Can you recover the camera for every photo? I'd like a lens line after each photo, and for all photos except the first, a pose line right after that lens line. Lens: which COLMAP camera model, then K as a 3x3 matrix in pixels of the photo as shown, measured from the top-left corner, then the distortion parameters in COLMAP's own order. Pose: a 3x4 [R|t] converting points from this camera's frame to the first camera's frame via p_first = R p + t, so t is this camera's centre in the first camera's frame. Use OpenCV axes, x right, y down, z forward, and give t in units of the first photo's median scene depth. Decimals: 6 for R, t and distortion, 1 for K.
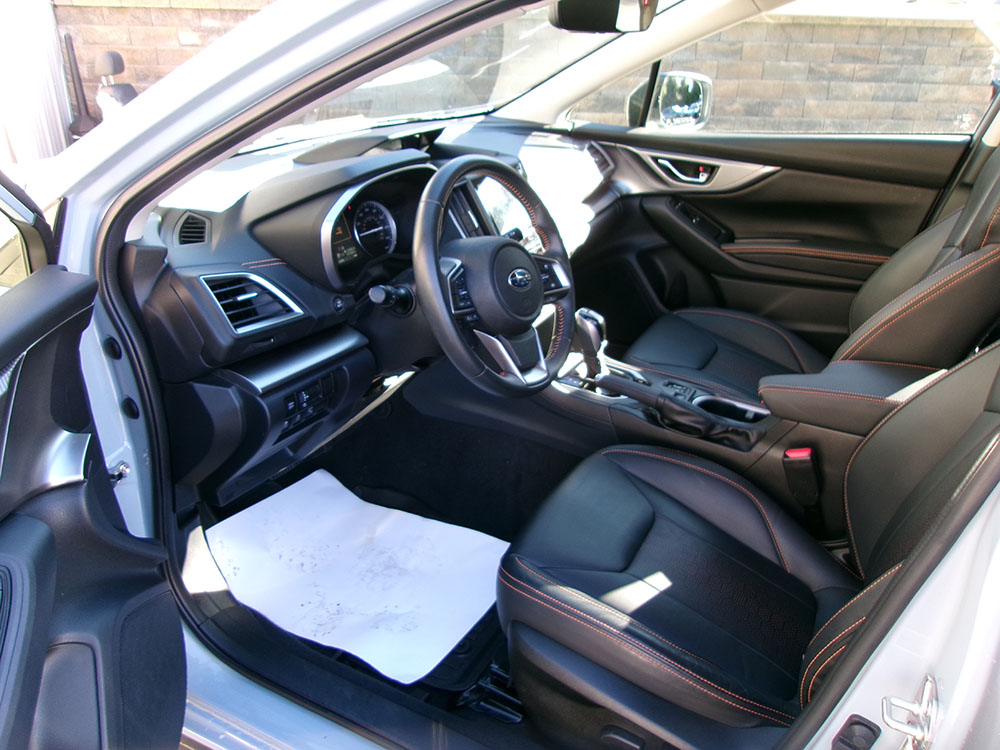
lens RADIAL K [[774.1, 0, 496.6], [0, 774.1, 376.0], [0, 0, 1]] dist [-0.023496, 0.042105]
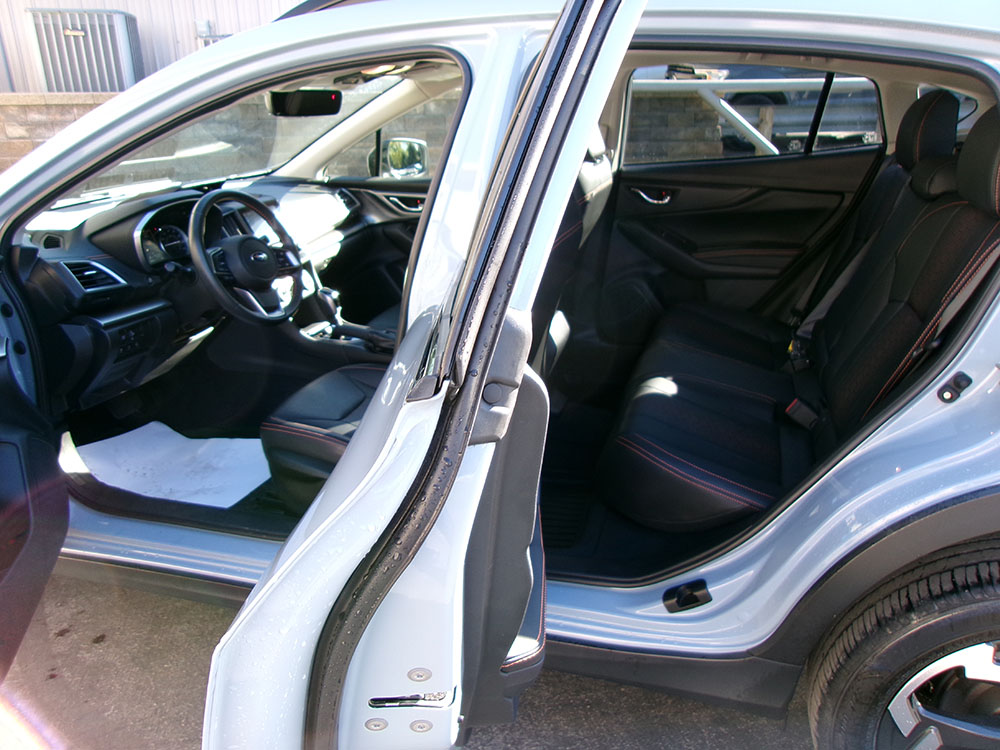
lens RADIAL K [[774.1, 0, 499.0], [0, 774.1, 378.0], [0, 0, 1]] dist [-0.023496, 0.042105]
pose [[0.980026, -0.099207, 0.172355, 0.171942], [0.113525, 0.990679, -0.075281, 0.247720], [-0.163280, 0.093344, 0.982154, -0.561585]]
